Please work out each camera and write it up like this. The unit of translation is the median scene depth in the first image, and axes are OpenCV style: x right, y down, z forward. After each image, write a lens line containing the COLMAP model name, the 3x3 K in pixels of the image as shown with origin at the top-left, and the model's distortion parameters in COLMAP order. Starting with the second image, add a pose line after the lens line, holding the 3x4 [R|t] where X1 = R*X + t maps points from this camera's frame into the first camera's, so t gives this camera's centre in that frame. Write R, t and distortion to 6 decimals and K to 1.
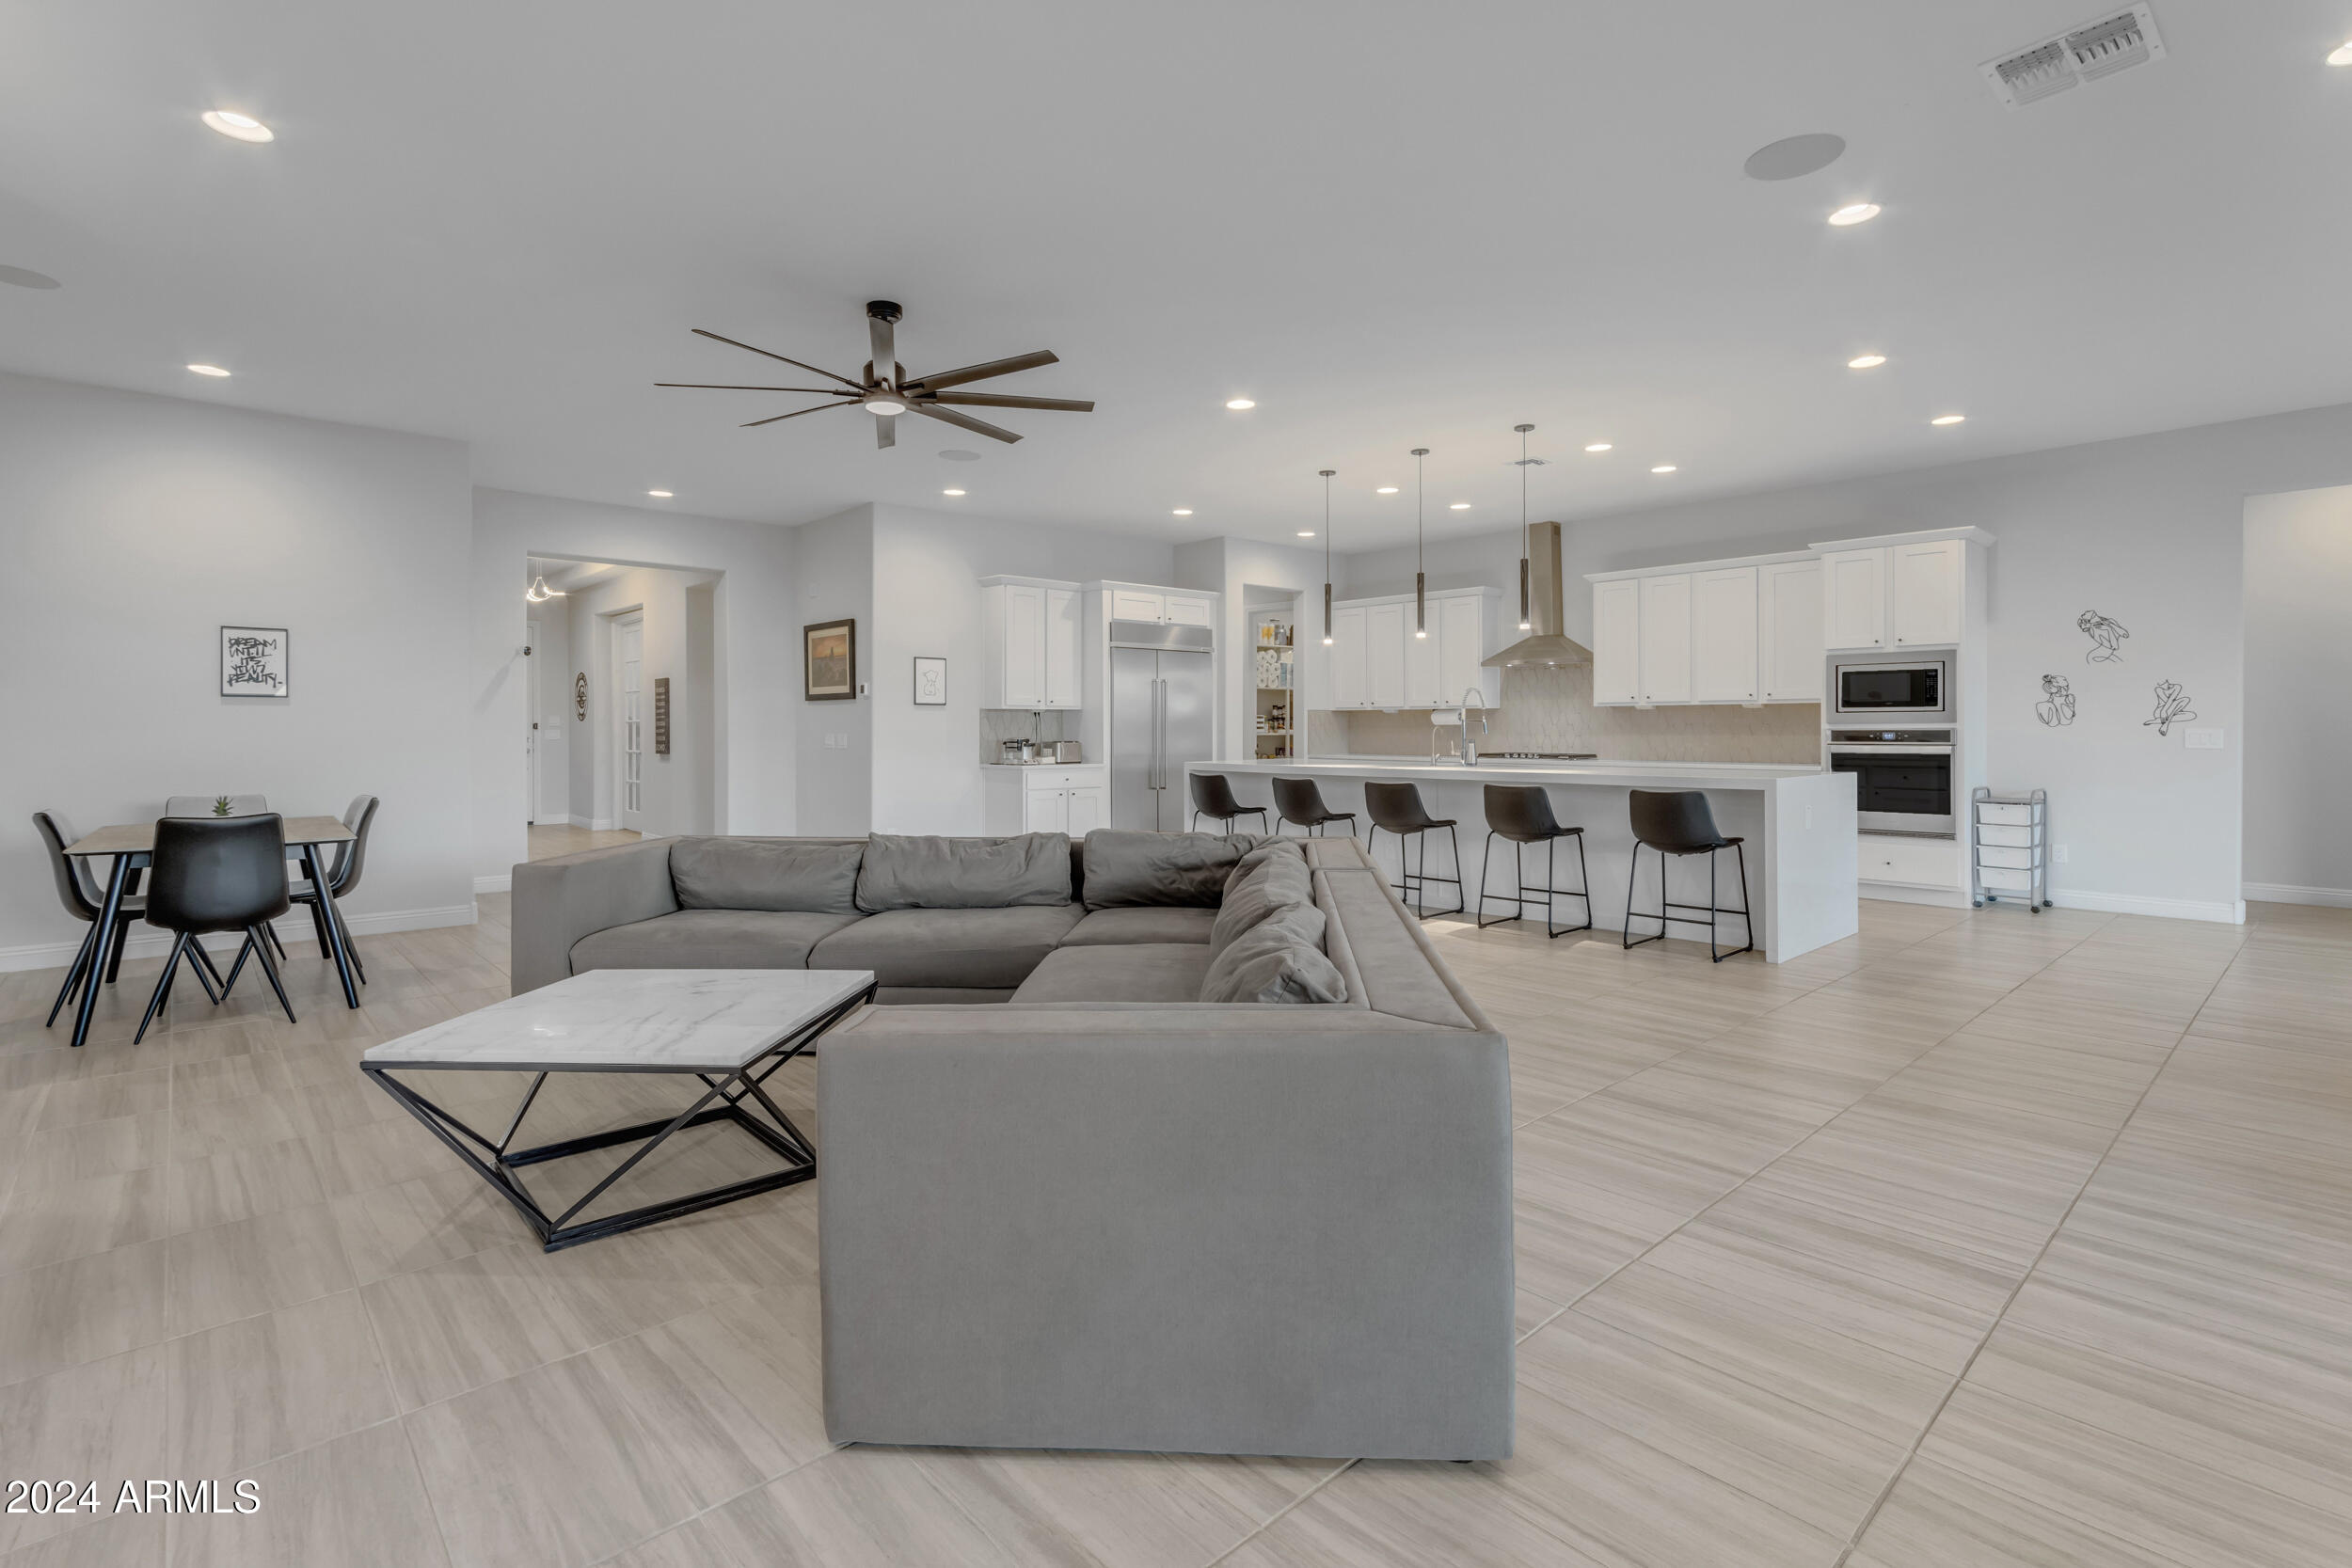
lens RADIAL K [[1092.2, 0, 1186.2], [0, 1092.2, 739.6], [0, 0, 1]] dist [0.002045, 0.011870]
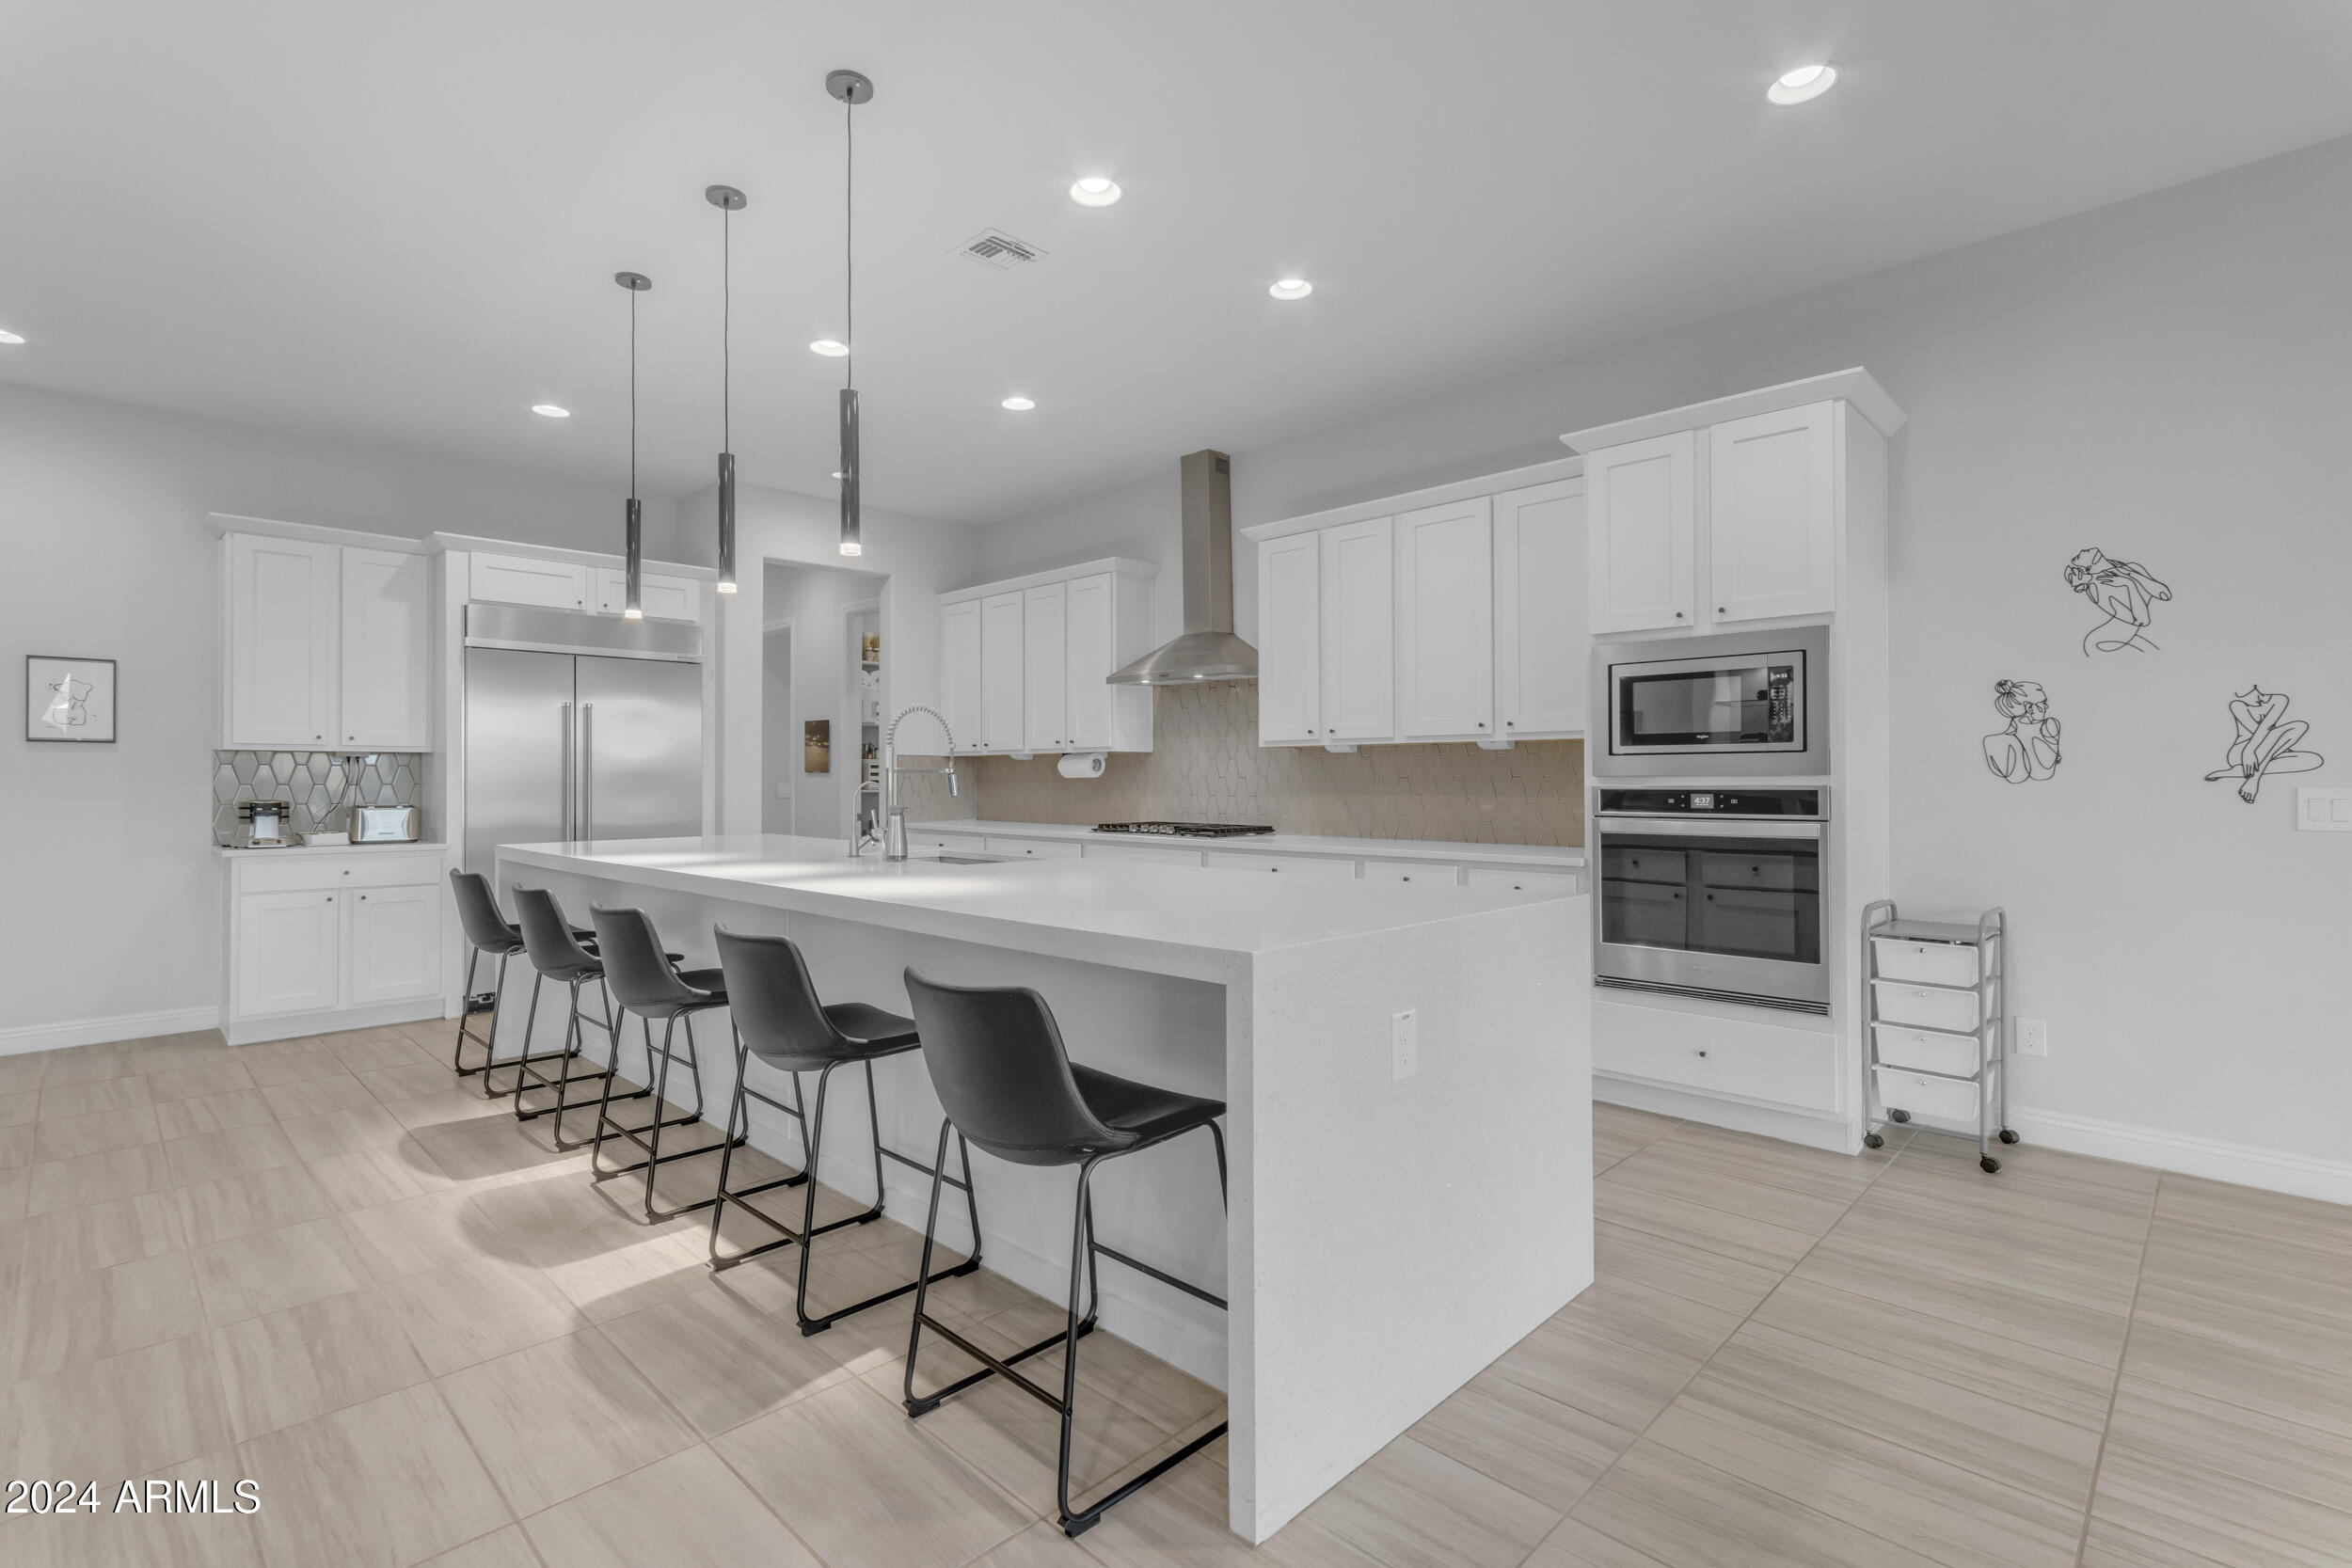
lens RADIAL K [[1076.0, 0, 1176.0], [0, 1076.0, 784.0], [0, 0, 1]] dist [0.003875, 0.006969]
pose [[0.998889, 0.000328, 0.047131, 0.377552], [0.000004, 0.999975, -0.007042, -0.007905], [-0.047132, 0.007034, 0.998864, 0.518389]]
